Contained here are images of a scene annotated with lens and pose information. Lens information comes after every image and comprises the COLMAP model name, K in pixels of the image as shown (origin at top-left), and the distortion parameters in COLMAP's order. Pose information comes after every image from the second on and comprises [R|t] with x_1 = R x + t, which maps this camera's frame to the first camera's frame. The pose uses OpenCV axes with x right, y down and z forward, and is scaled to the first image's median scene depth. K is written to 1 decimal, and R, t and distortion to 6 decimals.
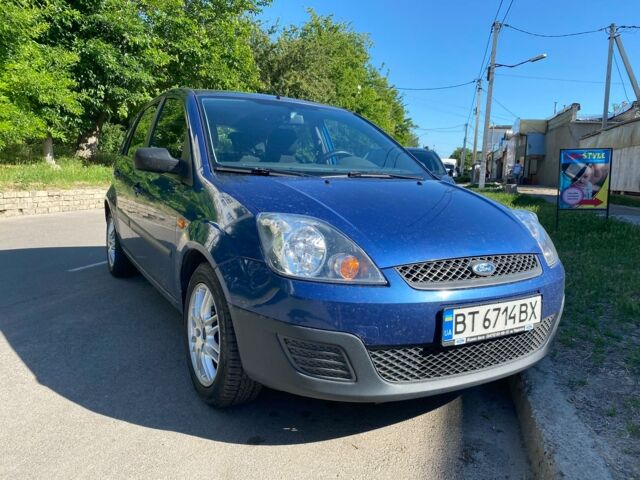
lens RADIAL K [[499.1, 0, 320.0], [0, 499.1, 240.0], [0, 0, 1]] dist [-0.007682, -0.005010]
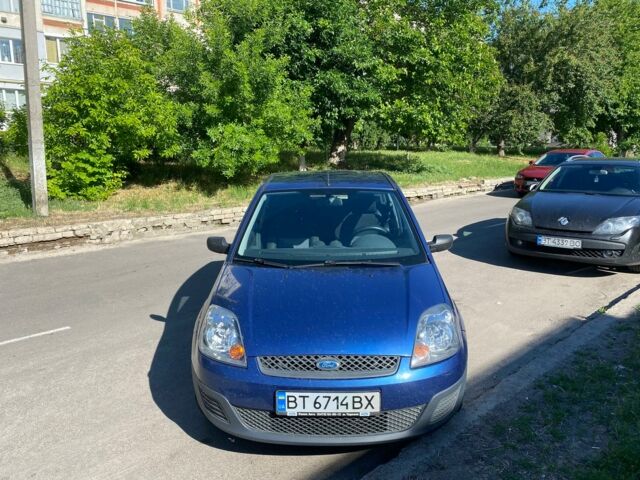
lens RADIAL K [[499.1, 0, 320.0], [0, 499.1, 240.0], [0, 0, 1]] dist [-0.007682, -0.005010]
pose [[0.833685, 0.055007, -0.549494, 0.951798], [-0.023468, 0.997657, 0.064265, -0.340383], [0.551742, -0.040681, 0.833022, -0.131458]]
